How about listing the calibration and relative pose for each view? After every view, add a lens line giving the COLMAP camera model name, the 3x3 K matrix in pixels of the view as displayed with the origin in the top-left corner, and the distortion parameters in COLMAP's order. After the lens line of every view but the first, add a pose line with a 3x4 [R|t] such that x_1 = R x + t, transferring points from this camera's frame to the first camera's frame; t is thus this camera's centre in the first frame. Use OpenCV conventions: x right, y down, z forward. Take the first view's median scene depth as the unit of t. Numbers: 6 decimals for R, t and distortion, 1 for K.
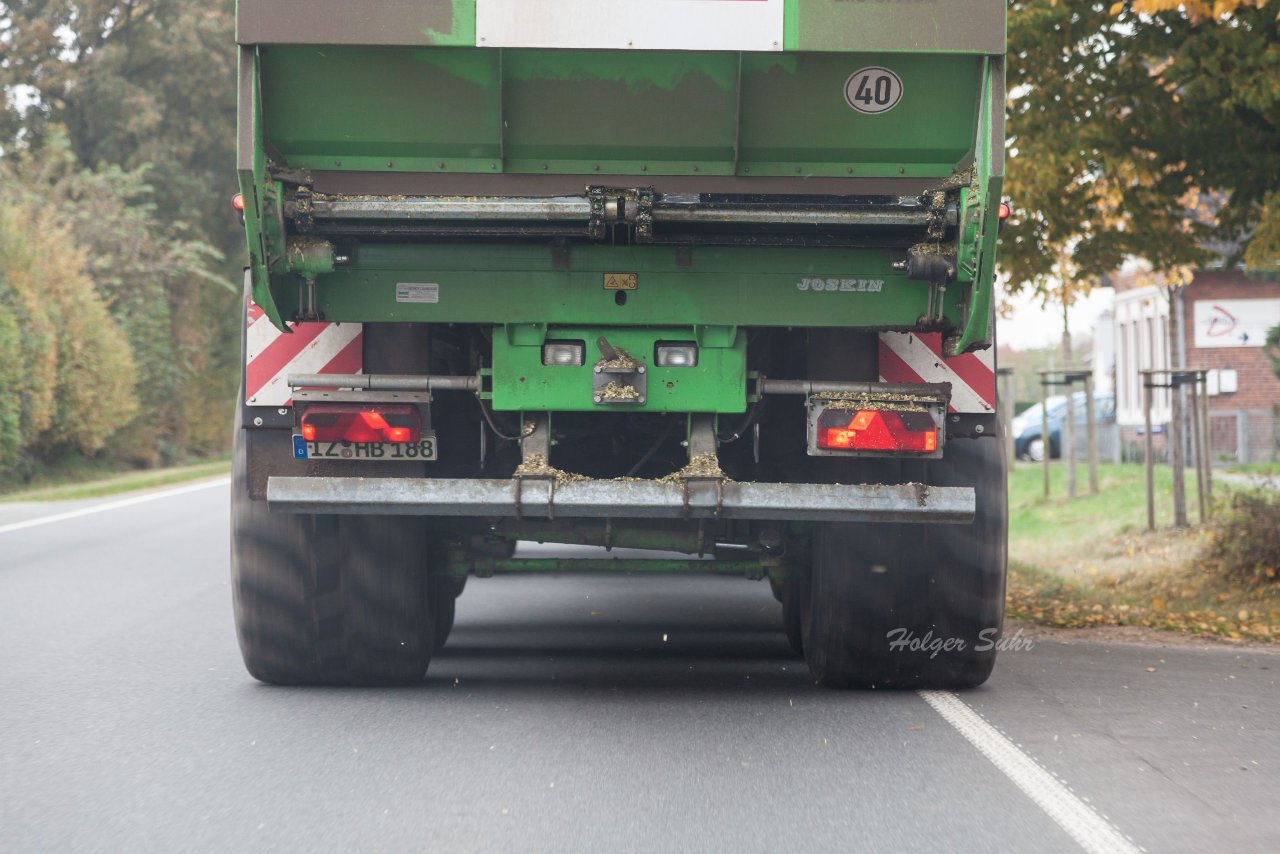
lens RADIAL K [[3551.9, 0, 640.0], [0, 3551.9, 427.0], [0, 0, 1]] dist [0.040219, -2.010202]
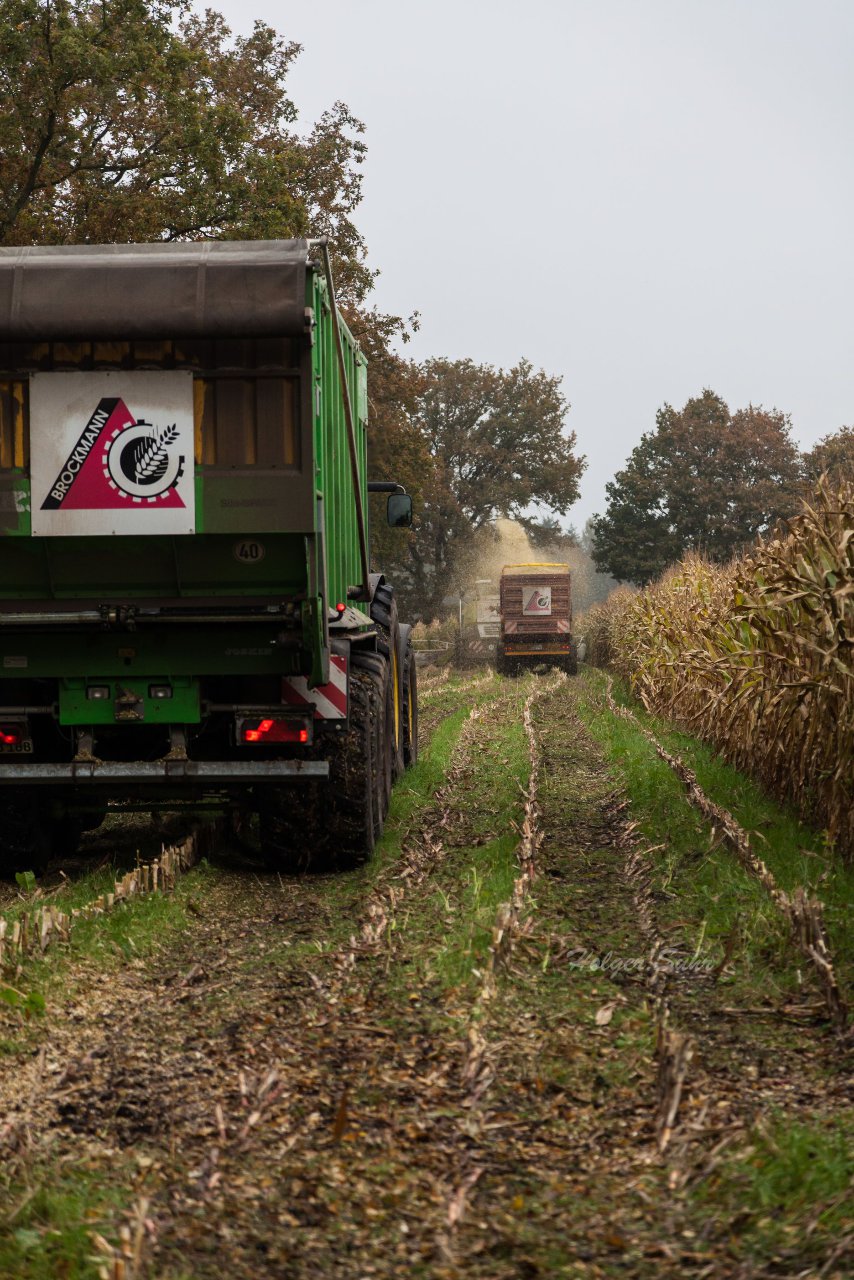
lens RADIAL K [[3551.9, 0, 427.8], [0, 3551.9, 599.9], [0, 0, 1]] dist [0.040219, -2.010202]
pose [[0.999258, -0.025930, -0.028472, 0.198736], [0.025637, 0.999615, -0.010606, -0.044527], [0.028736, 0.009868, 0.999538, -0.800690]]
